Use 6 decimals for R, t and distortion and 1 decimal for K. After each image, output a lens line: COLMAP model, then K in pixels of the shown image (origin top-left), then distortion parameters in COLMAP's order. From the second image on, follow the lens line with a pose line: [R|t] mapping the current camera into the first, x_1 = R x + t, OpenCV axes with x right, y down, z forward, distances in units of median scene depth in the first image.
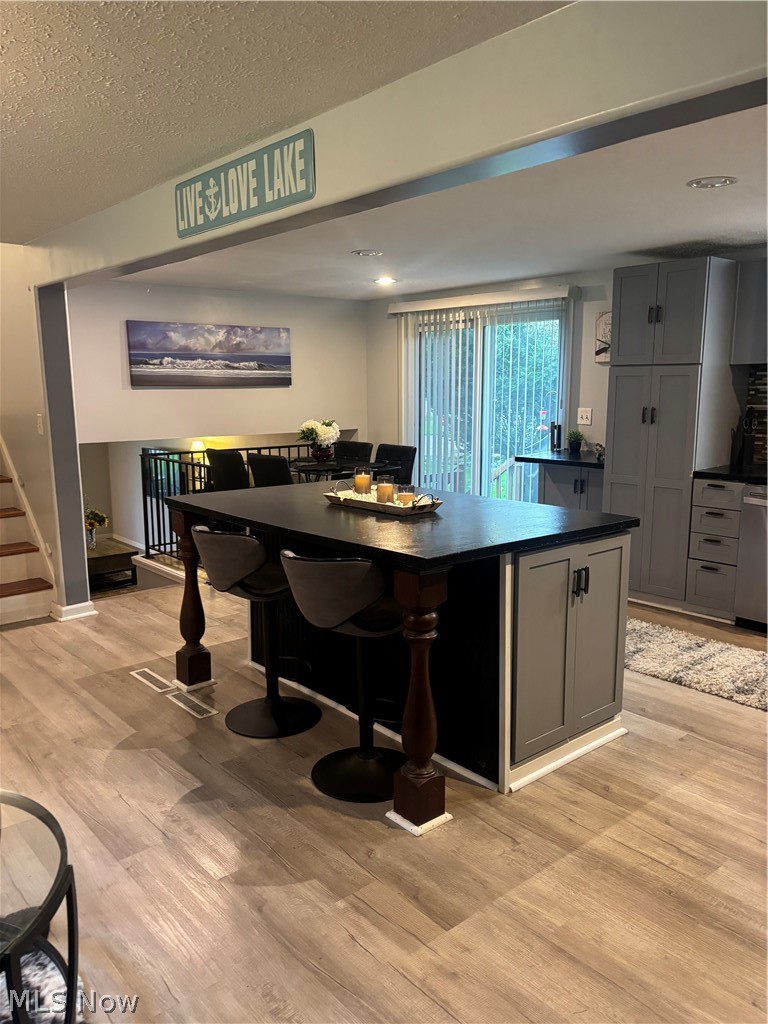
lens RADIAL K [[781.9, 0, 384.0], [0, 781.9, 512.0], [0, 0, 1]] dist [0.052041, -0.052727]
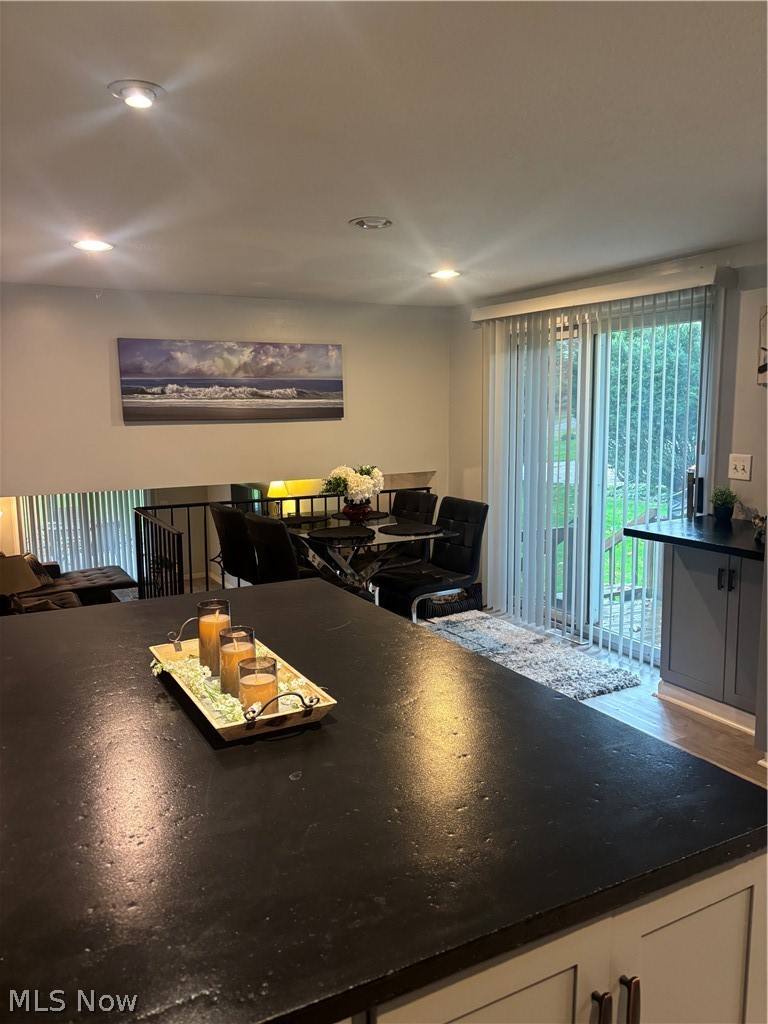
lens RADIAL K [[781.9, 0, 384.0], [0, 781.9, 512.0], [0, 0, 1]] dist [0.052041, -0.052727]
pose [[0.977350, 0.021750, -0.210511, 0.097288], [-0.027234, 0.999360, -0.023186, -0.056314], [0.209872, 0.028394, 0.977317, 0.277982]]
